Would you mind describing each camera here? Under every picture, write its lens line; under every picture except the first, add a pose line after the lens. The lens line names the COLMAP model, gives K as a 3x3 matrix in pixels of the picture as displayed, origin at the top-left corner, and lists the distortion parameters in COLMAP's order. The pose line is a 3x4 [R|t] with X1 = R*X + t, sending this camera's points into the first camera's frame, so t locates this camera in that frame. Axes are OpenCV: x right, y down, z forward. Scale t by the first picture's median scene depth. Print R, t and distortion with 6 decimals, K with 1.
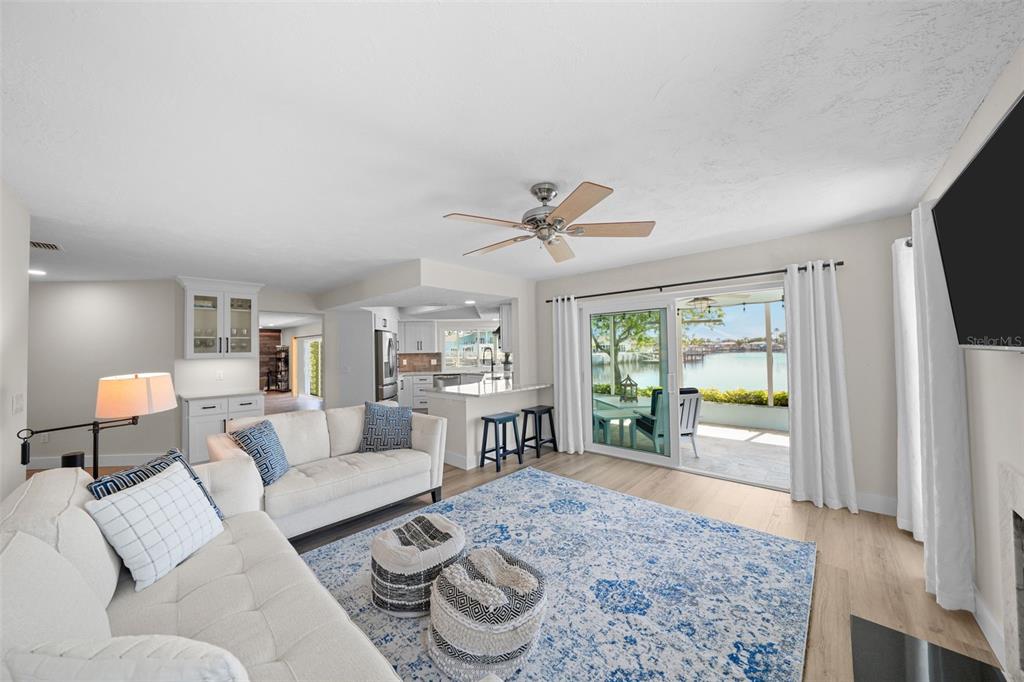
lens RADIAL K [[361.6, 0, 517.5], [0, 361.6, 342.7], [0, 0, 1]] dist [-0.019136, 0.003104]
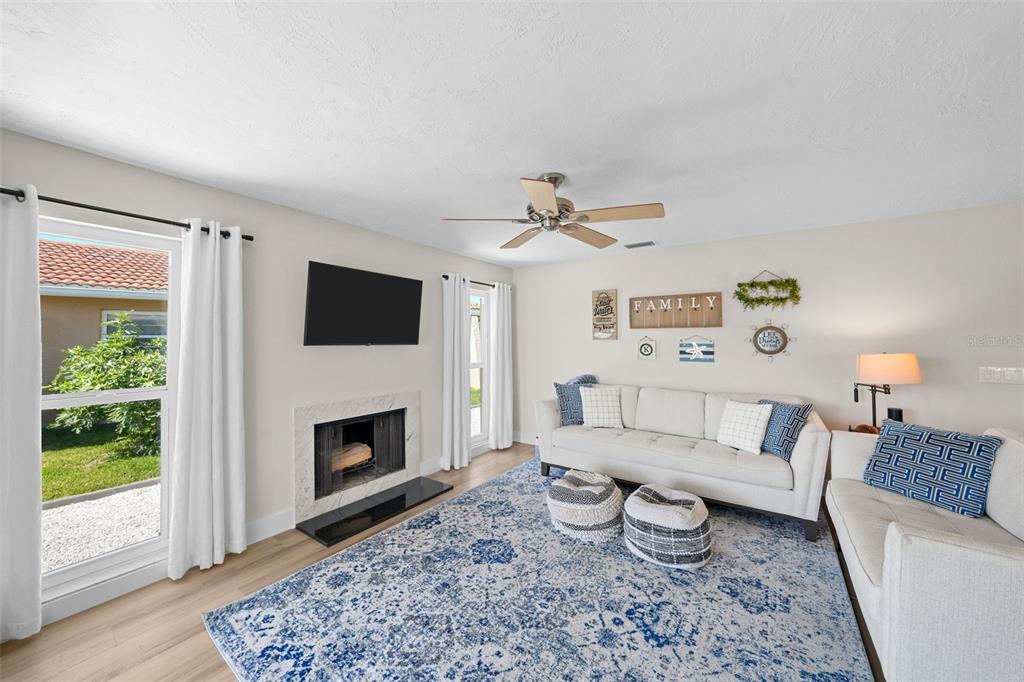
lens RADIAL K [[361.6, 0, 514.0], [0, 361.6, 332.7], [0, 0, 1]] dist [-0.019136, 0.003104]
pose [[-0.991582, 0.021969, -0.127600, 0.248199], [0.027188, 0.998857, -0.039305, 0.027527], [0.126590, -0.042443, -0.991047, 1.554879]]
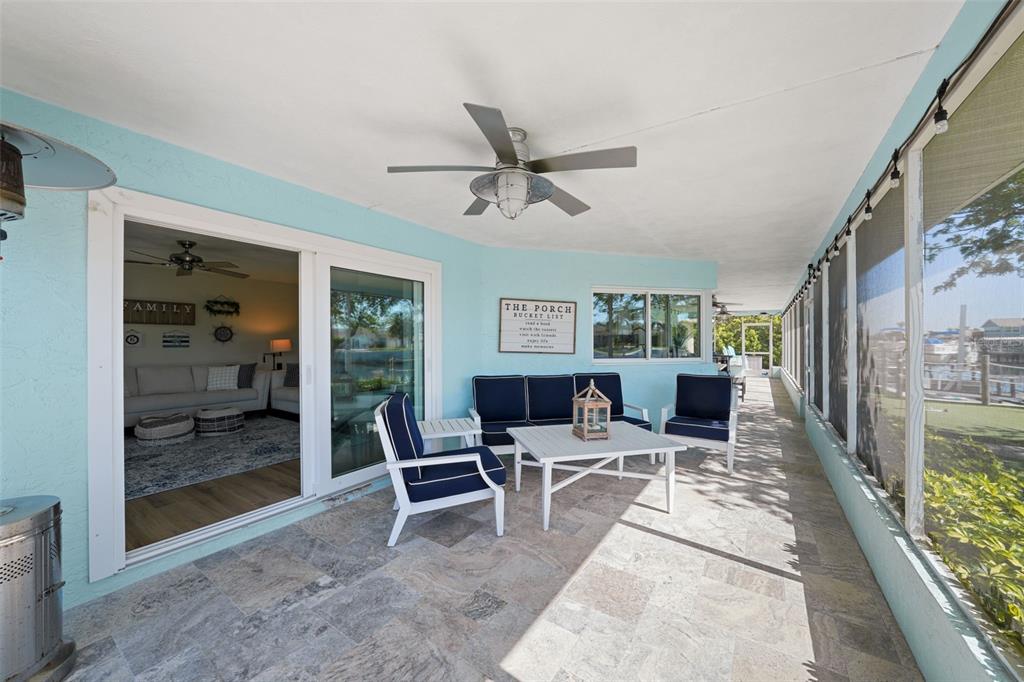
lens RADIAL K [[361.6, 0, 512.2], [0, 361.6, 341.9], [0, 0, 1]] dist [-0.019136, 0.003104]
pose [[0.160245, 0.022860, -0.986812, 1.691319], [0.020881, 0.999430, 0.026543, 0.055720], [0.986856, -0.024859, 0.159676, 1.862697]]
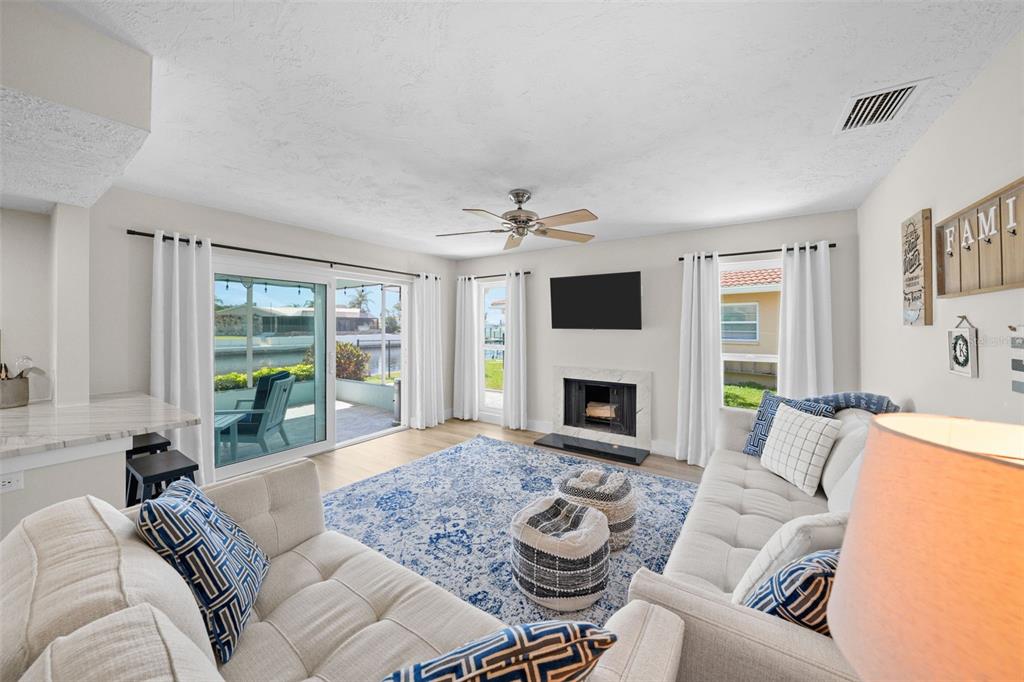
lens RADIAL K [[361.6, 0, 518.9], [0, 361.6, 331.6], [0, 0, 1]] dist [-0.019136, 0.003104]
pose [[-0.160982, 0.006951, 0.986933, -0.887222], [-0.017231, 0.999803, -0.009852, 0.040443], [-0.986807, -0.018592, -0.160831, 0.944598]]
